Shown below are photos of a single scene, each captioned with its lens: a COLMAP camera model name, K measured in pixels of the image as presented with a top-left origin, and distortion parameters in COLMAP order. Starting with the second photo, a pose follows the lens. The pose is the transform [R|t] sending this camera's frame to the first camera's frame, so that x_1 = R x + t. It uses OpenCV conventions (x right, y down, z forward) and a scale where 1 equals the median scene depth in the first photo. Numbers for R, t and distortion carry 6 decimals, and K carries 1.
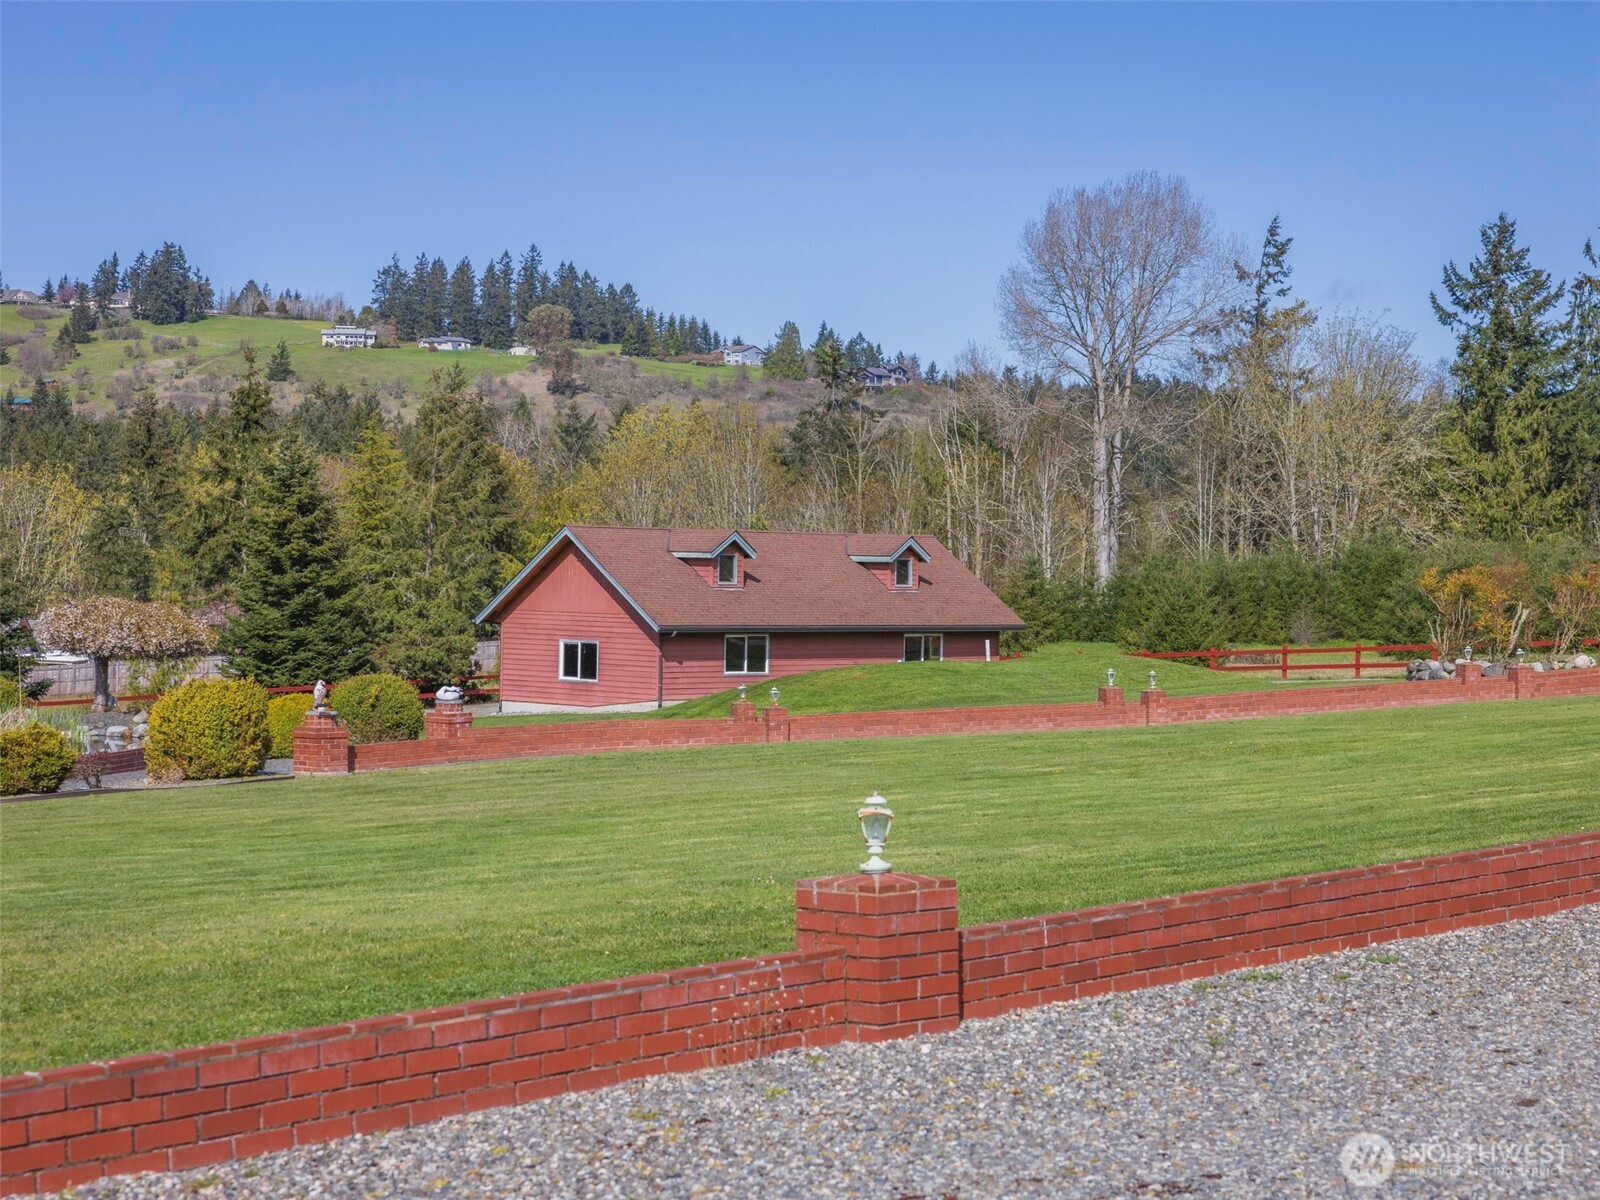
lens RADIAL K [[2566.9, 0, 800.0], [0, 2566.9, 600.0], [0, 0, 1]] dist [-0.175504, 0.000475]
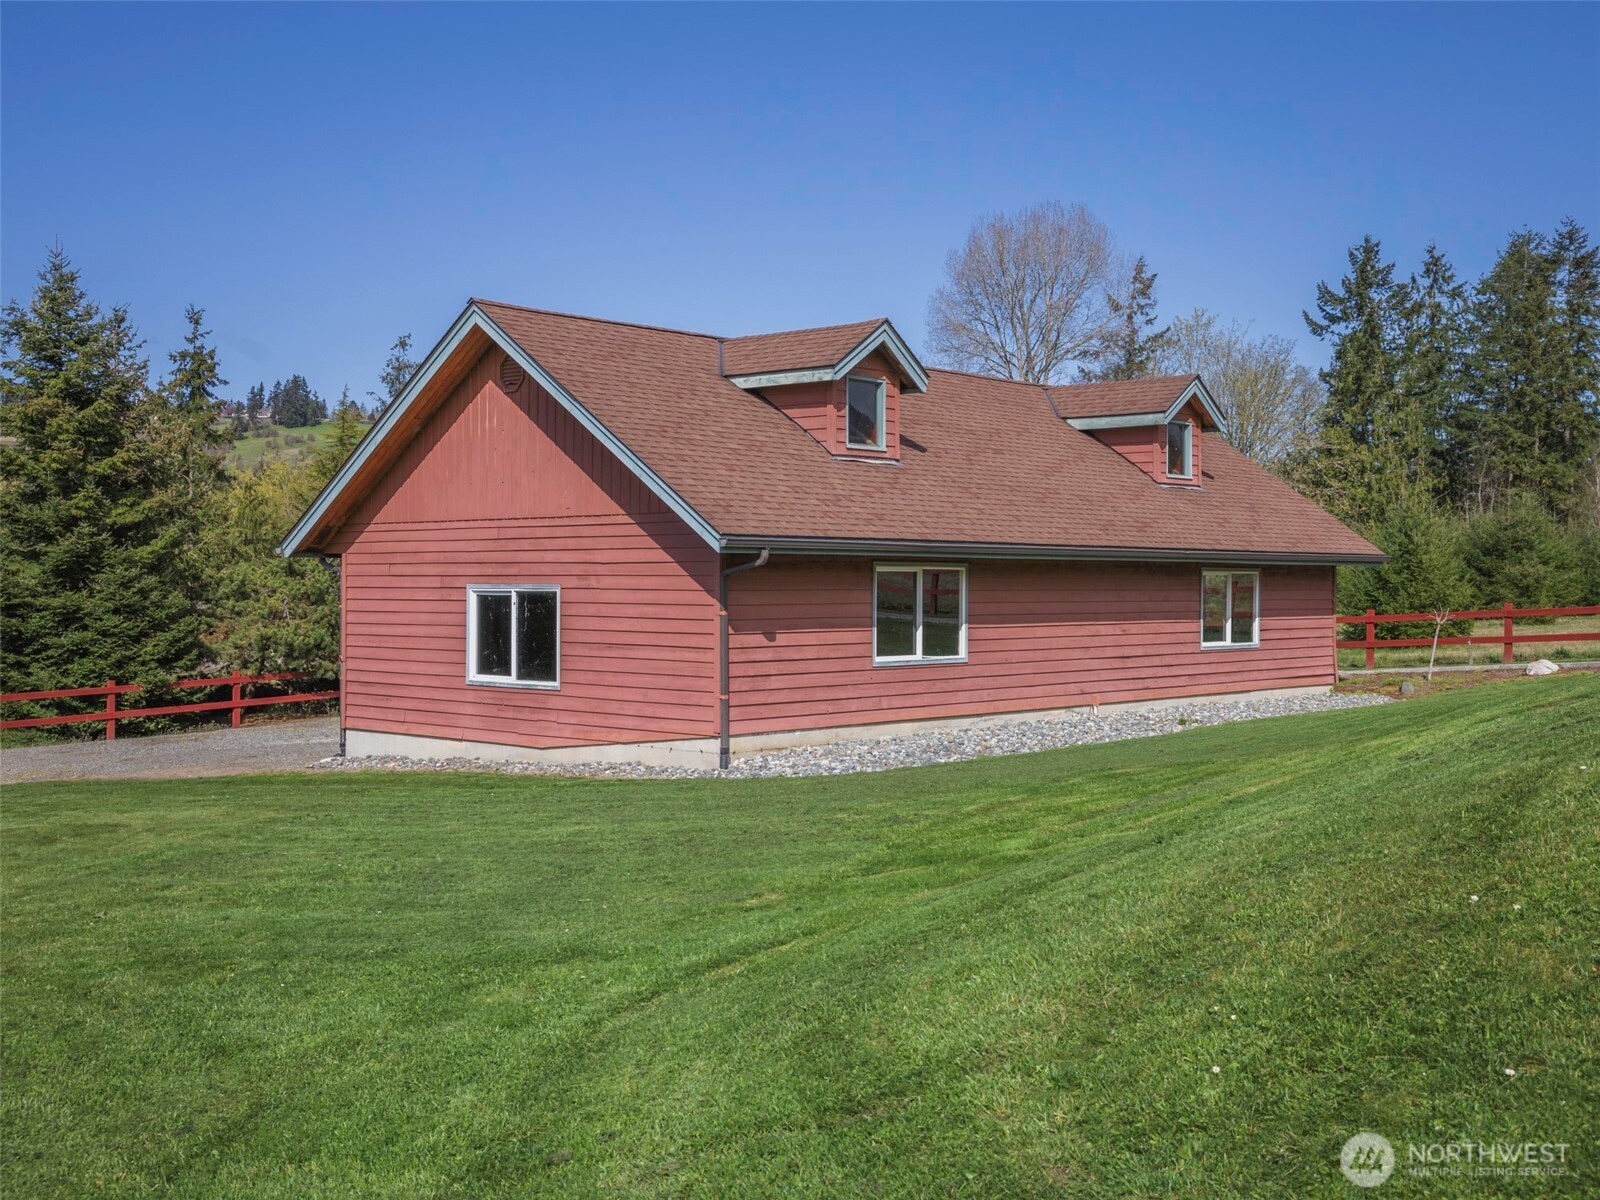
lens RADIAL K [[1778.9, 0, 800.0], [0, 1778.9, 600.0], [0, 0, 1]] dist [-0.009184, -0.004256]
pose [[0.998797, -0.013967, 0.047015, -0.042813], [0.013892, 0.999902, 0.001918, 0.014438], [-0.047037, -0.001262, 0.998892, 0.569604]]
